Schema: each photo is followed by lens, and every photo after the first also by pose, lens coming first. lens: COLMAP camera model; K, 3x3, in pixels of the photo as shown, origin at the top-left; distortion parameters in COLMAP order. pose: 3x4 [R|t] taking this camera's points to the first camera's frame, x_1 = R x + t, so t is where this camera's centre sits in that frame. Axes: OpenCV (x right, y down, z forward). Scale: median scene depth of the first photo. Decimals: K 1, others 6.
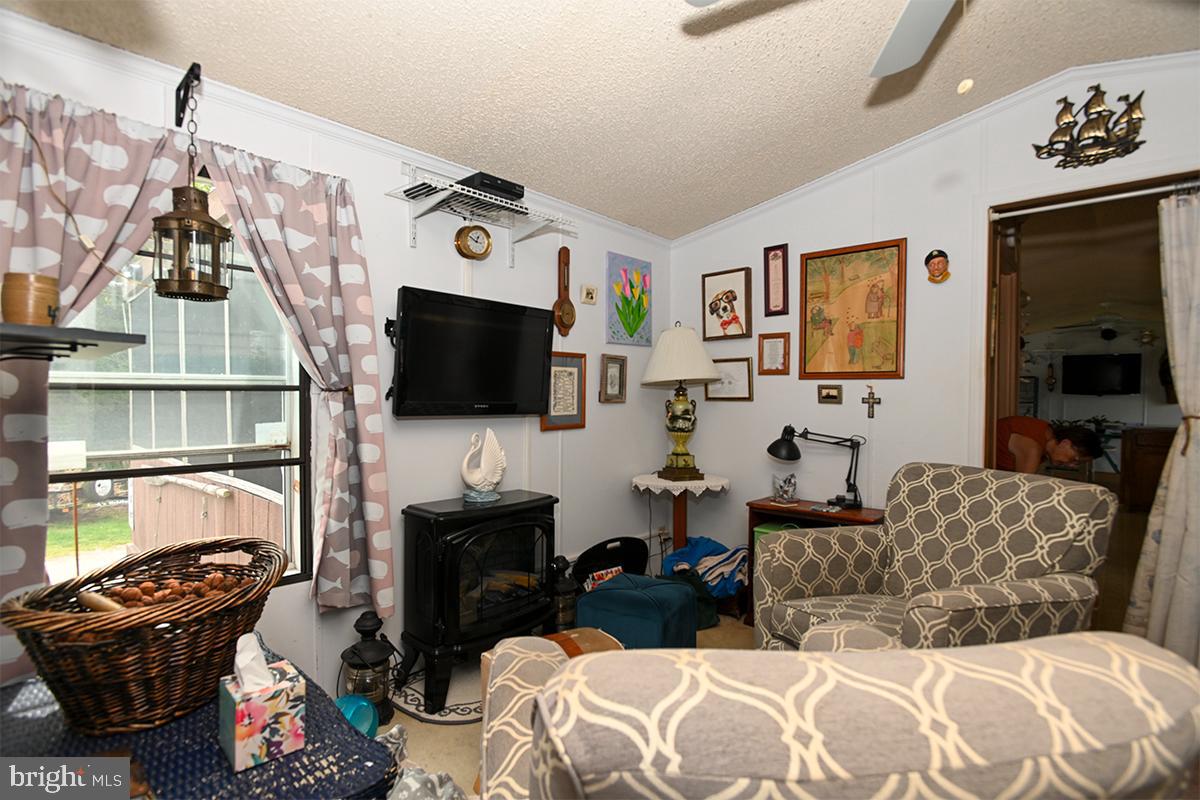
lens RADIAL K [[558.3, 0, 600.0], [0, 558.3, 400.0], [0, 0, 1]] dist [-0.001604, -0.000443]
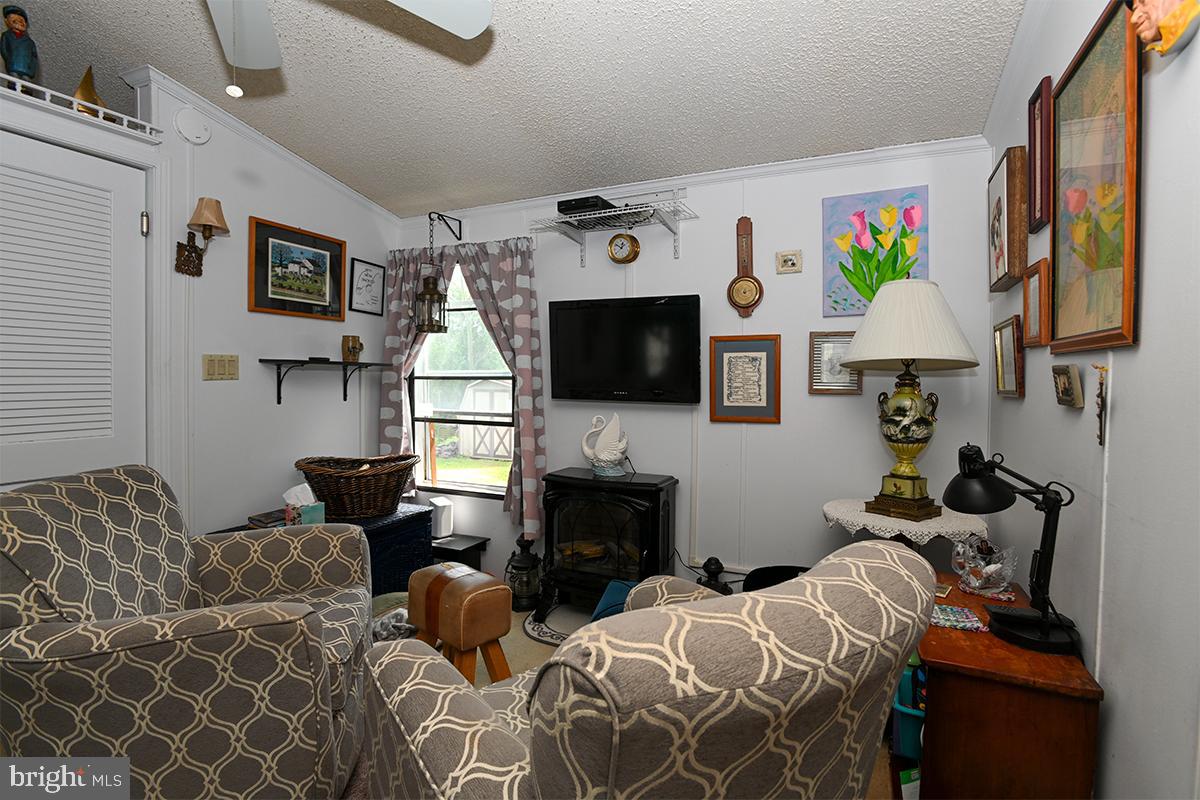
lens RADIAL K [[584.2, 0, 599.4], [0, 584.2, 380.5], [0, 0, 1]] dist [-0.002108, -0.000554]
pose [[0.307600, 0.003334, -0.951510, 0.730079], [-0.013626, 0.999907, -0.000902, -0.009940], [0.951418, 0.013243, 0.307617, 0.485467]]
